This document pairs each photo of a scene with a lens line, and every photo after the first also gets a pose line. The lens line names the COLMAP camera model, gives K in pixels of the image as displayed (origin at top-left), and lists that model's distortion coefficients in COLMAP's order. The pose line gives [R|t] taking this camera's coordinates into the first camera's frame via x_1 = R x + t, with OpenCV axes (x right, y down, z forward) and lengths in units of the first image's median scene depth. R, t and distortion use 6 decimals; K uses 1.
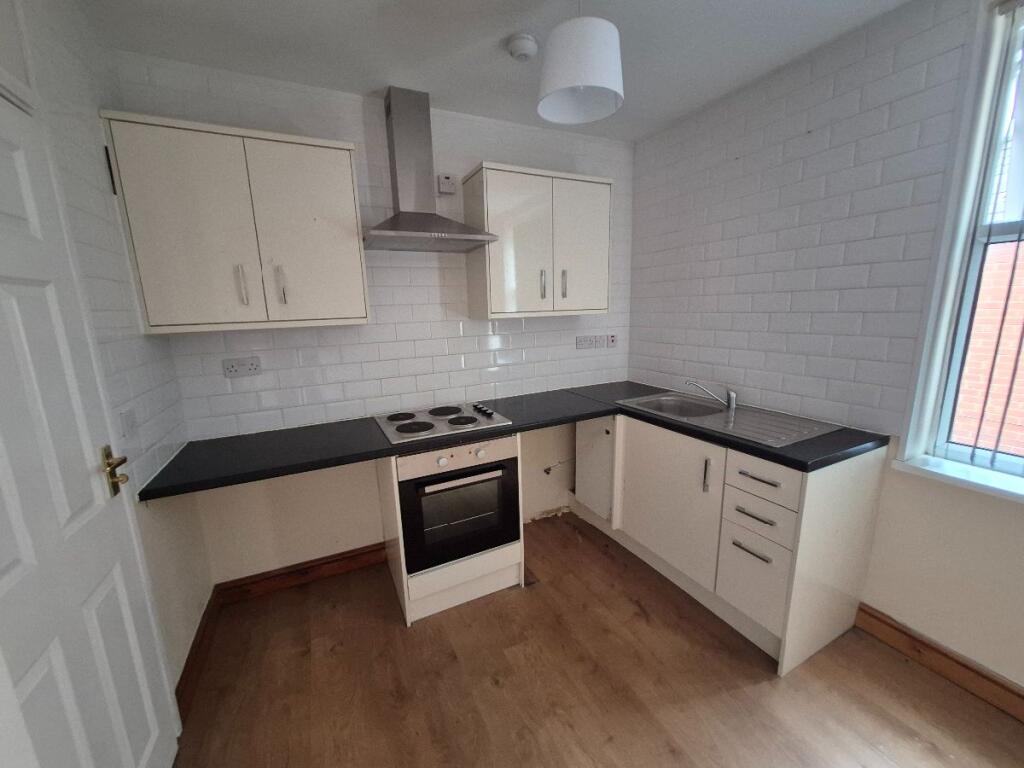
lens RADIAL K [[404.3, 0, 512.0], [0, 404.3, 384.0], [0, 0, 1]] dist [-0.001235, 0.000054]
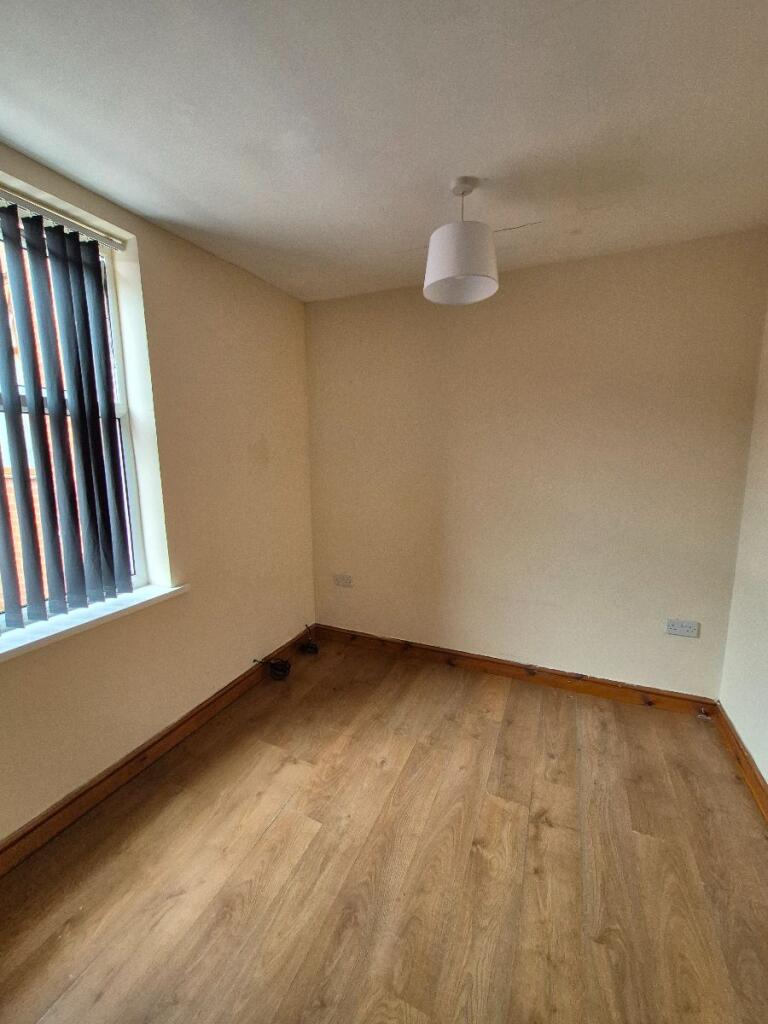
lens RADIAL K [[404.3, 0, 390.3], [0, 404.3, 507.9], [0, 0, 1]] dist [-0.001235, 0.000054]
pose [[-0.641935, -0.080781, 0.762492, -0.078190], [0.173940, 0.953167, 0.247420, -0.113597], [-0.746769, 0.291456, -0.597821, 0.534136]]
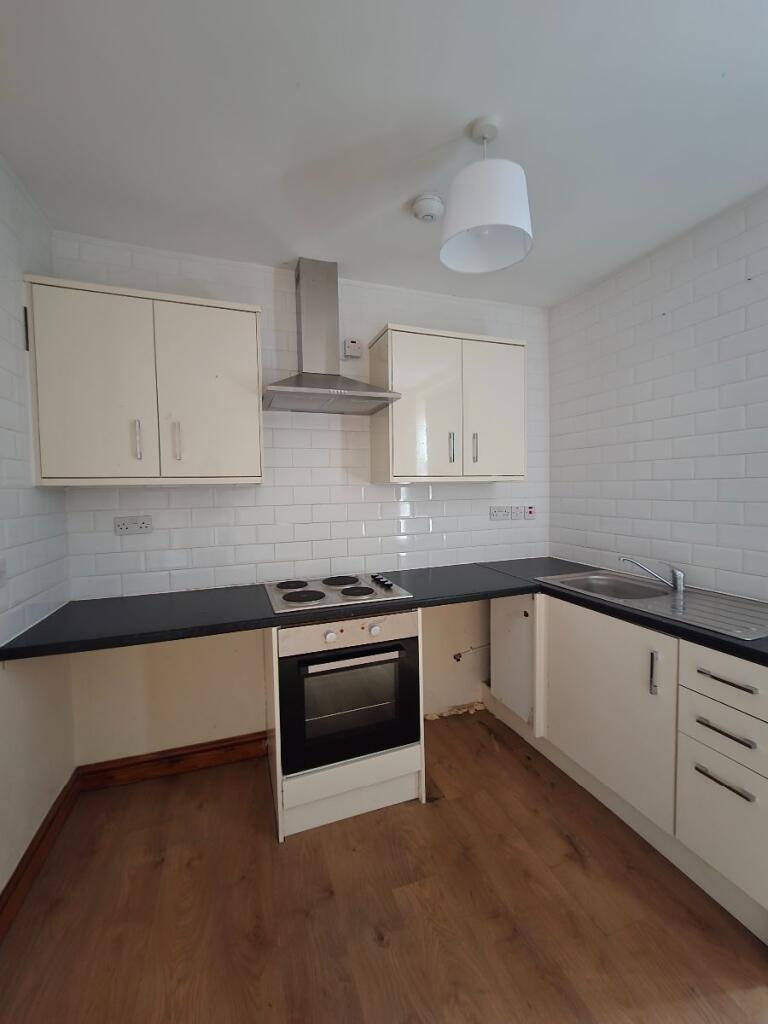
lens RADIAL K [[405.4, 0, 383.9], [0, 405.4, 502.2], [0, 0, 1]] dist [0.002997, -0.003247]
pose [[0.993451, 0.015054, -0.113260, 0.035568], [-0.032307, 0.987841, -0.152074, 0.030814], [0.109594, 0.154737, 0.981858, 0.096676]]
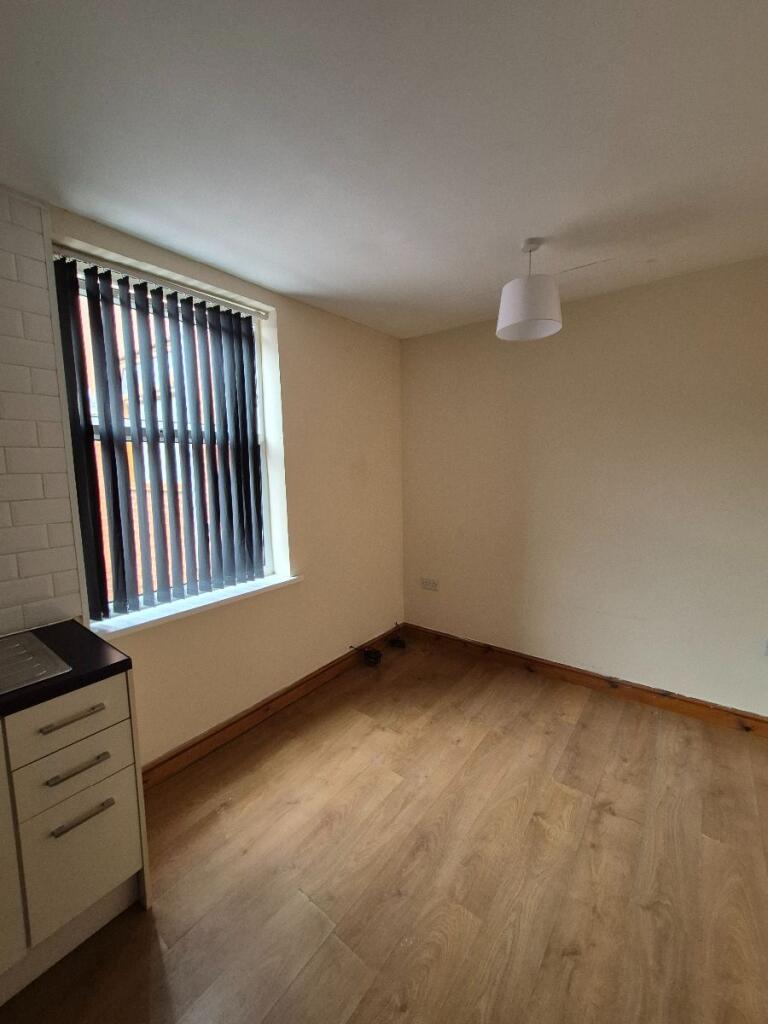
lens RADIAL K [[404.3, 0, 390.3], [0, 404.3, 507.9], [0, 0, 1]] dist [-0.001235, 0.000054]
pose [[-0.449569, -0.058696, 0.891315, -0.263843], [0.205329, 0.964328, 0.167070, -0.129270], [-0.869326, 0.258122, -0.421479, 0.618647]]
